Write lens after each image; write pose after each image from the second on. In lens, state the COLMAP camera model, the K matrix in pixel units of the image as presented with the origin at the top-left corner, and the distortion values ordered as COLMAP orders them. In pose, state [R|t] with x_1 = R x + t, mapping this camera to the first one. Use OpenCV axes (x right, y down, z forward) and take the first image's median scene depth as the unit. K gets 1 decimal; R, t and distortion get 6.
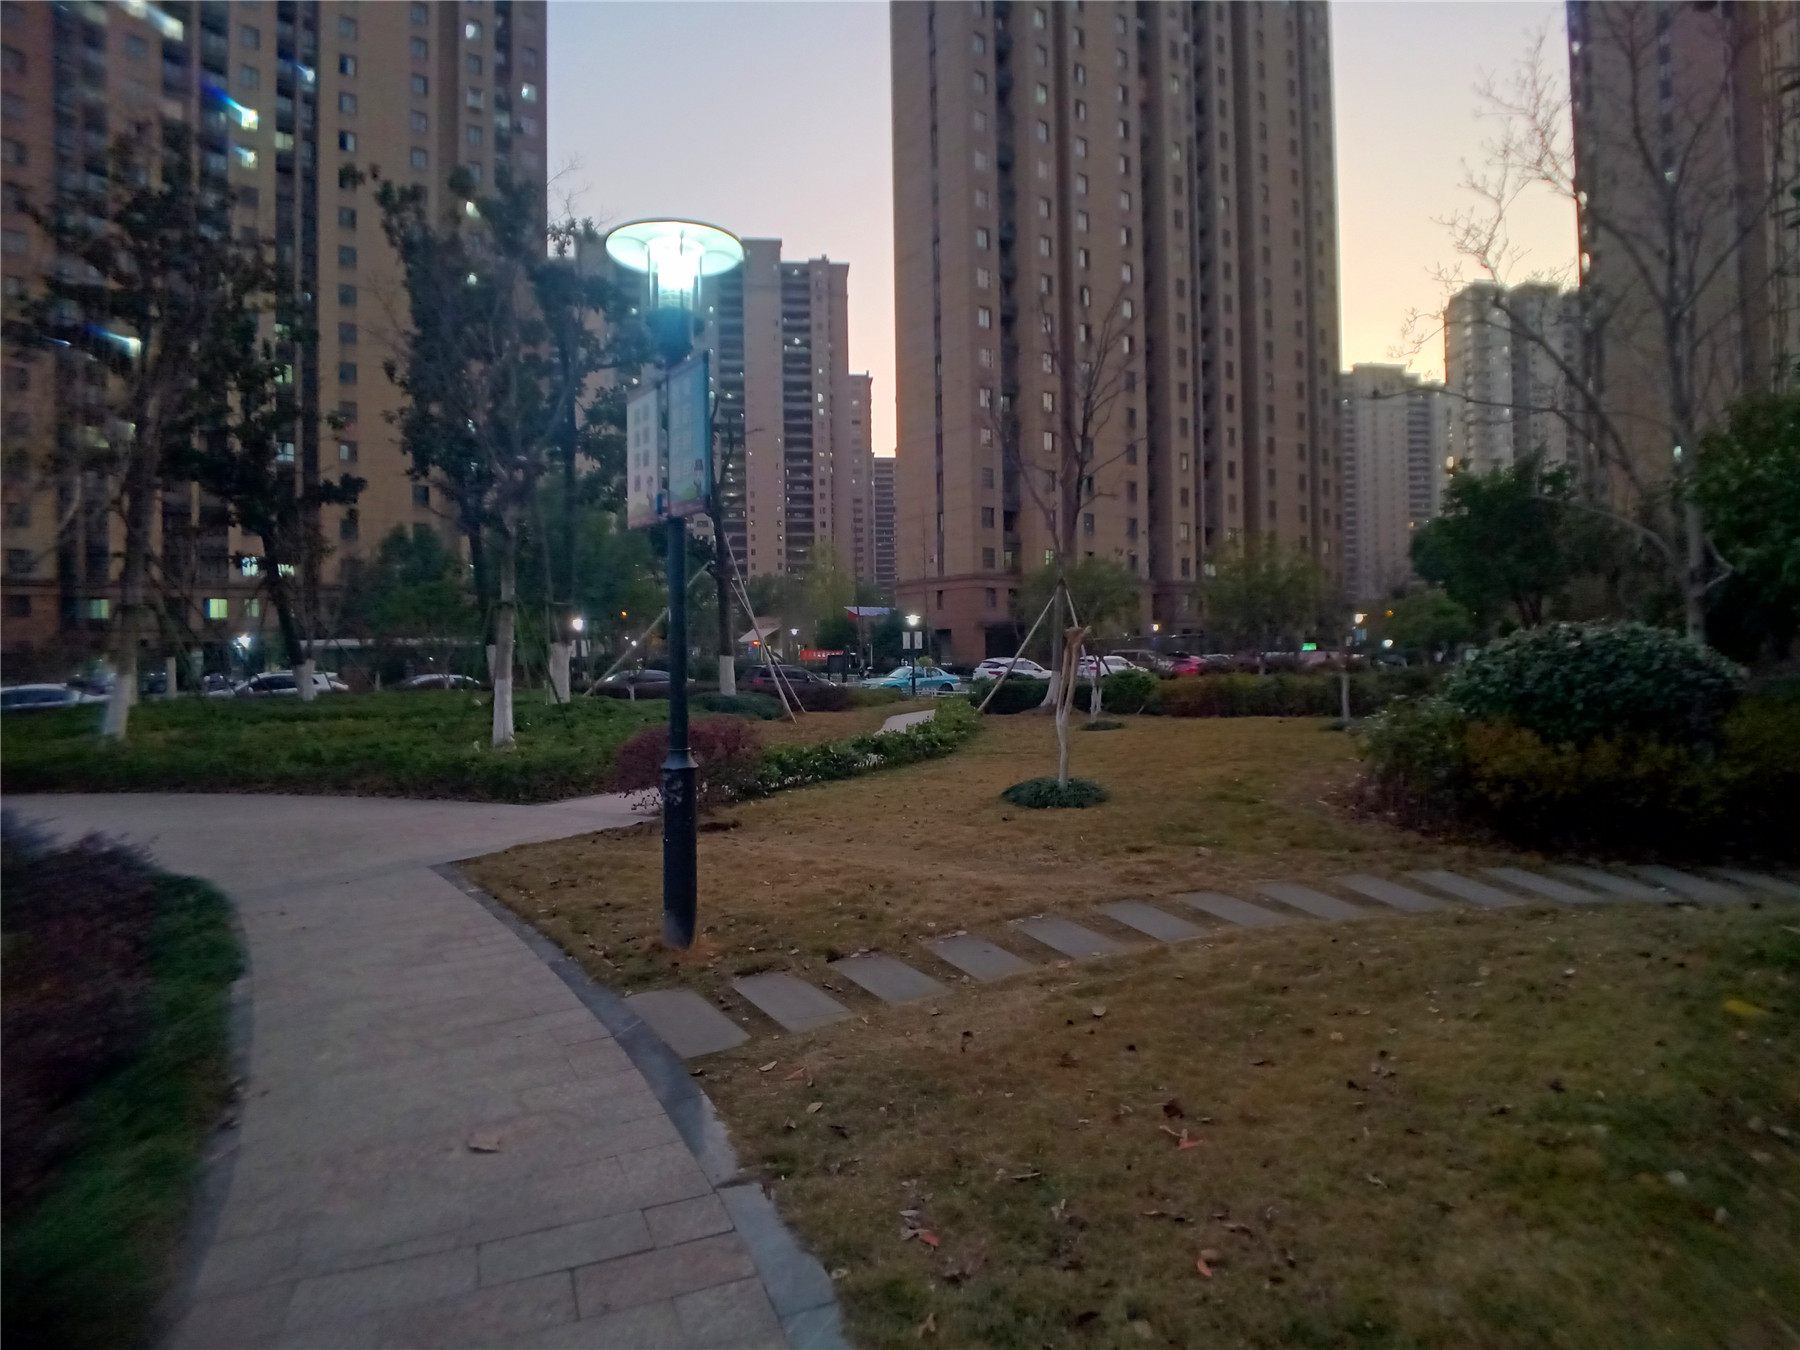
lens RADIAL K [[989.4, 0, 900.0], [0, 989.4, 675.0], [0, 0, 1]] dist [-0.052259, -0.001204]
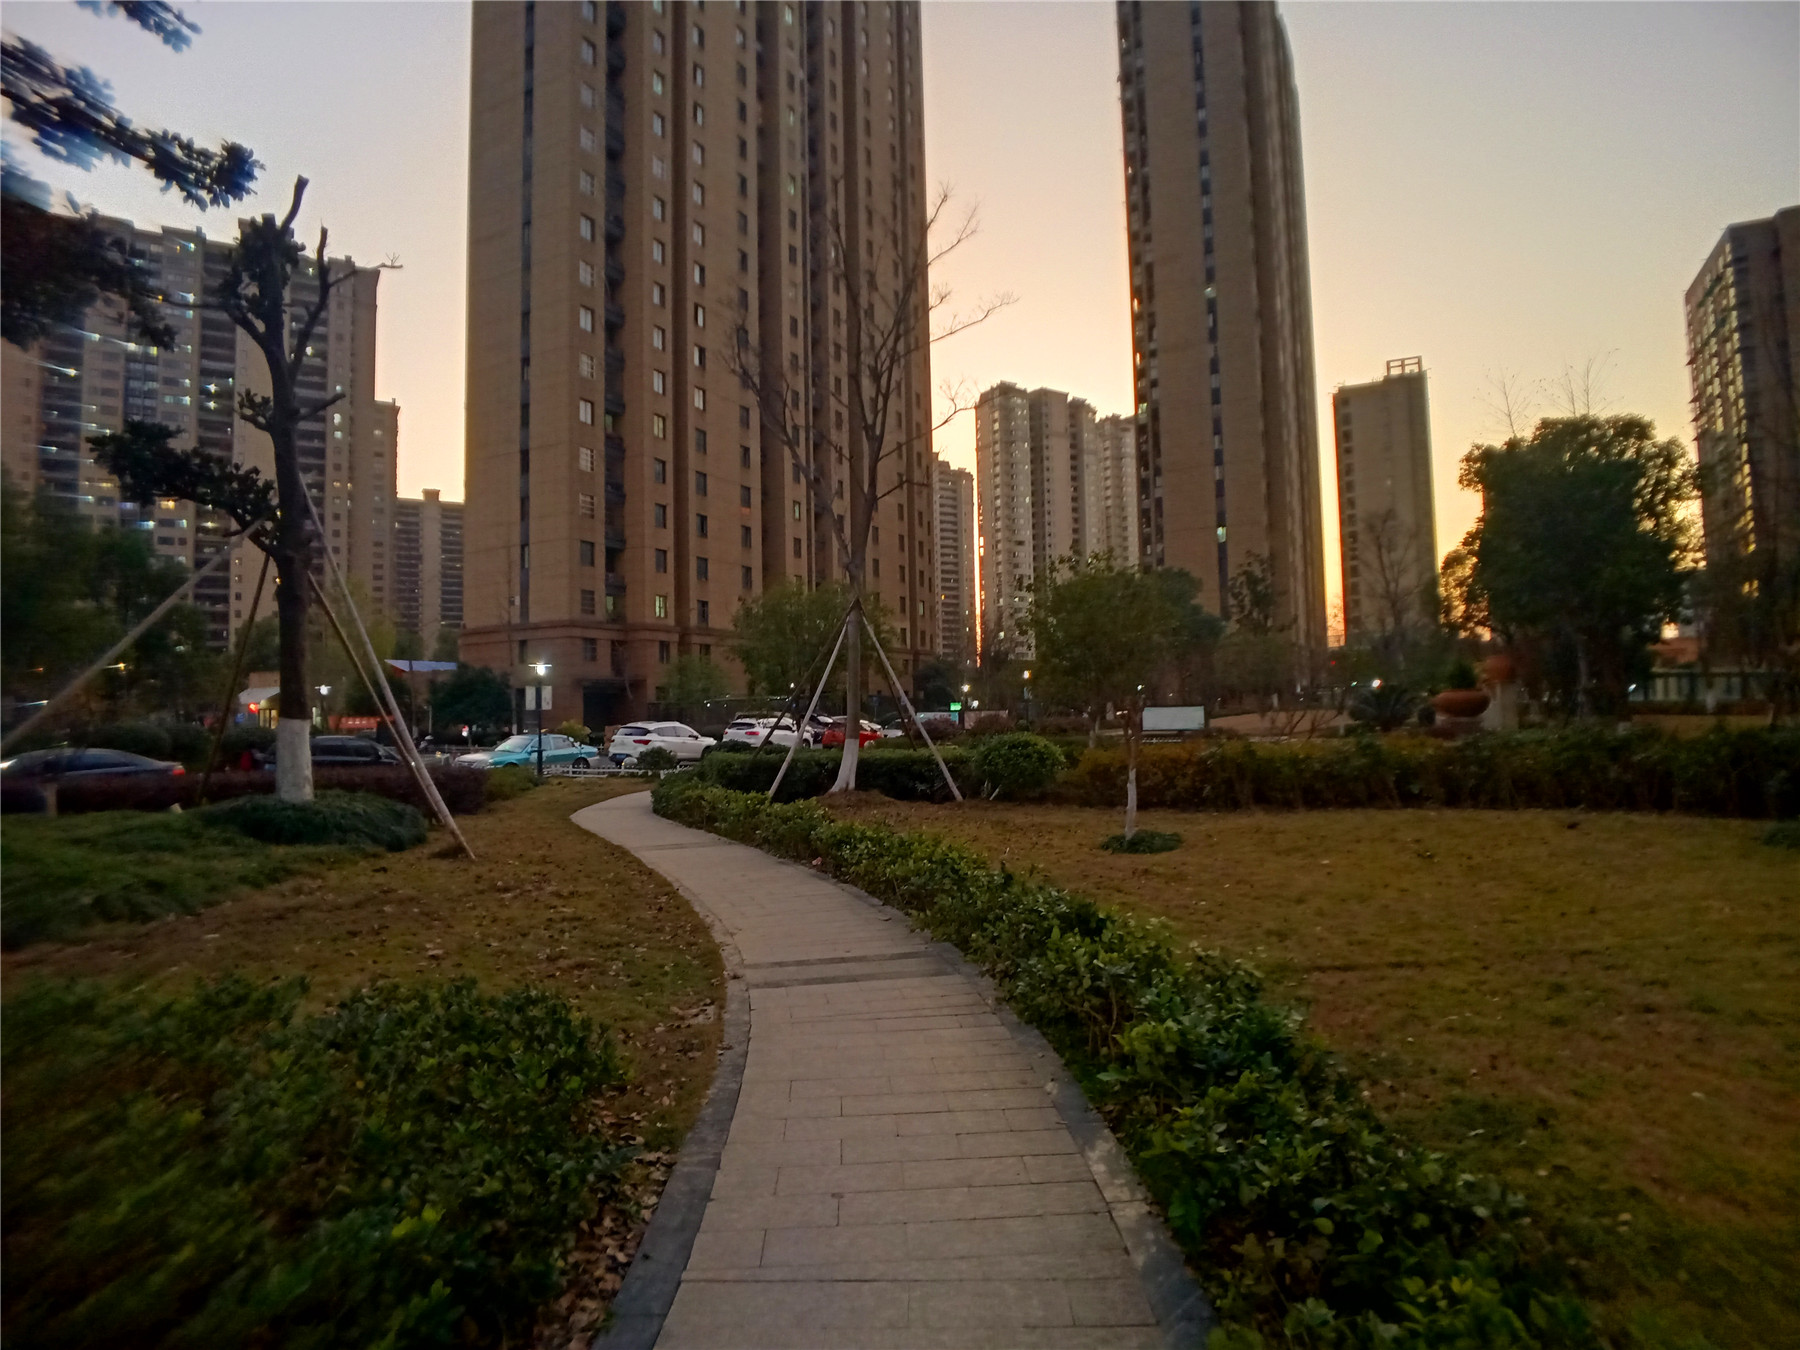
lens RADIAL K [[1005.0, 0, 901.9], [0, 1005.0, 653.3], [0, 0, 1]] dist [-0.048005, 0.010086]
pose [[0.899244, 0.020026, 0.436989, -0.037096], [0.018269, 0.996361, -0.083255, -0.001403], [-0.437066, 0.082850, 0.895605, 0.134458]]
